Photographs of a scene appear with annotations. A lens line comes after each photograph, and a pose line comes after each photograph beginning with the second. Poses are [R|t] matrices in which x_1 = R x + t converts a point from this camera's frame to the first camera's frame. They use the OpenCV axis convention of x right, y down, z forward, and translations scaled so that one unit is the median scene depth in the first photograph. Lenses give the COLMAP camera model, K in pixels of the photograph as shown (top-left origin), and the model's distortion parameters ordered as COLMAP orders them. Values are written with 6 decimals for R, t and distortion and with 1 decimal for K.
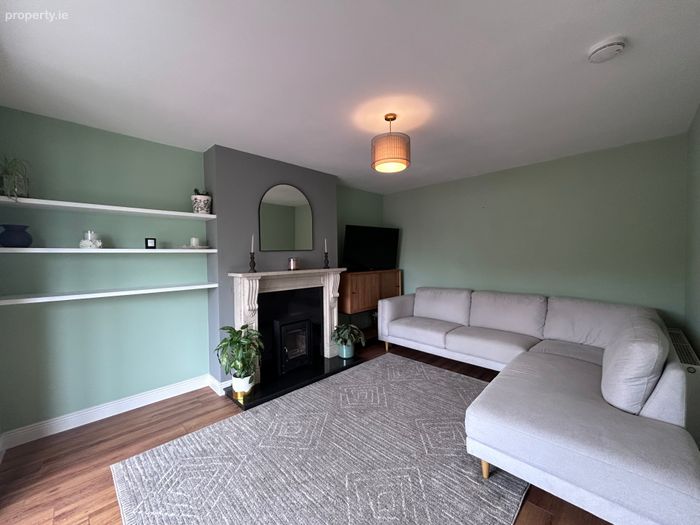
lens RADIAL K [[281.3, 0, 347.8], [0, 281.3, 262.0], [0, 0, 1]] dist [-0.001971, 0.000237]
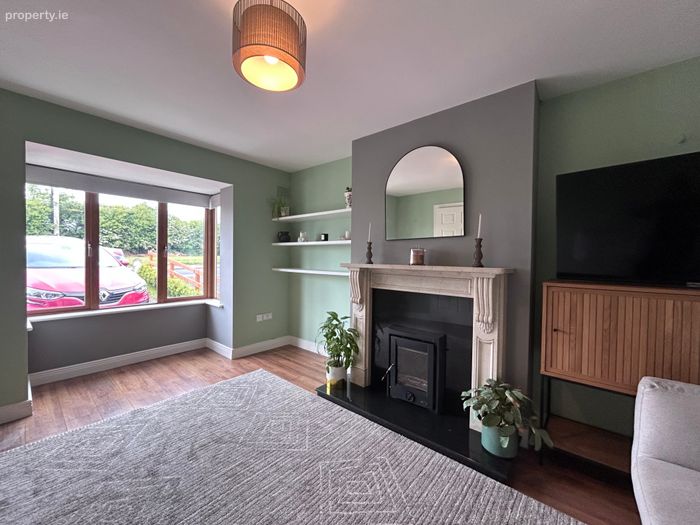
lens RADIAL K [[281.3, 0, 344.7], [0, 281.3, 259.5], [0, 0, 1]] dist [-0.001971, 0.000237]
pose [[0.083307, 0.027639, -0.996141, 0.694215], [-0.030249, 0.999225, 0.025195, 0.002145], [0.996065, 0.028033, 0.084079, 1.048988]]
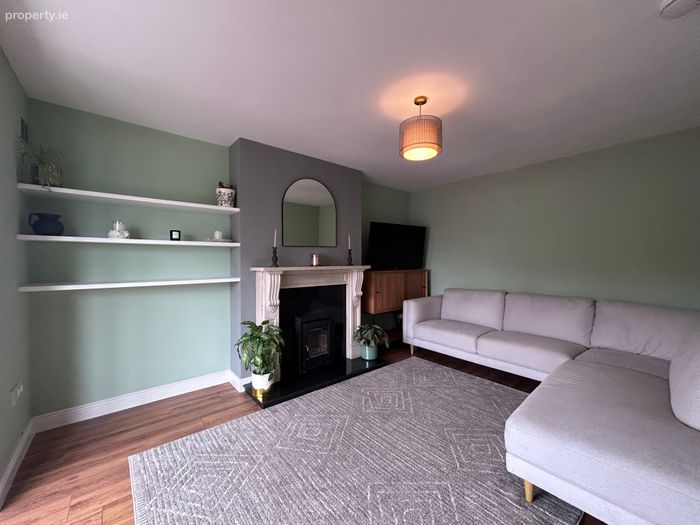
lens RADIAL K [[281.3, 0, 347.8], [0, 281.3, 261.2], [0, 0, 1]] dist [-0.001971, 0.000237]
pose [[0.996458, 0.012863, -0.083097, -0.004238], [-0.014157, 0.999787, -0.015008, 0.033739], [0.082886, 0.016132, 0.996428, 0.055399]]
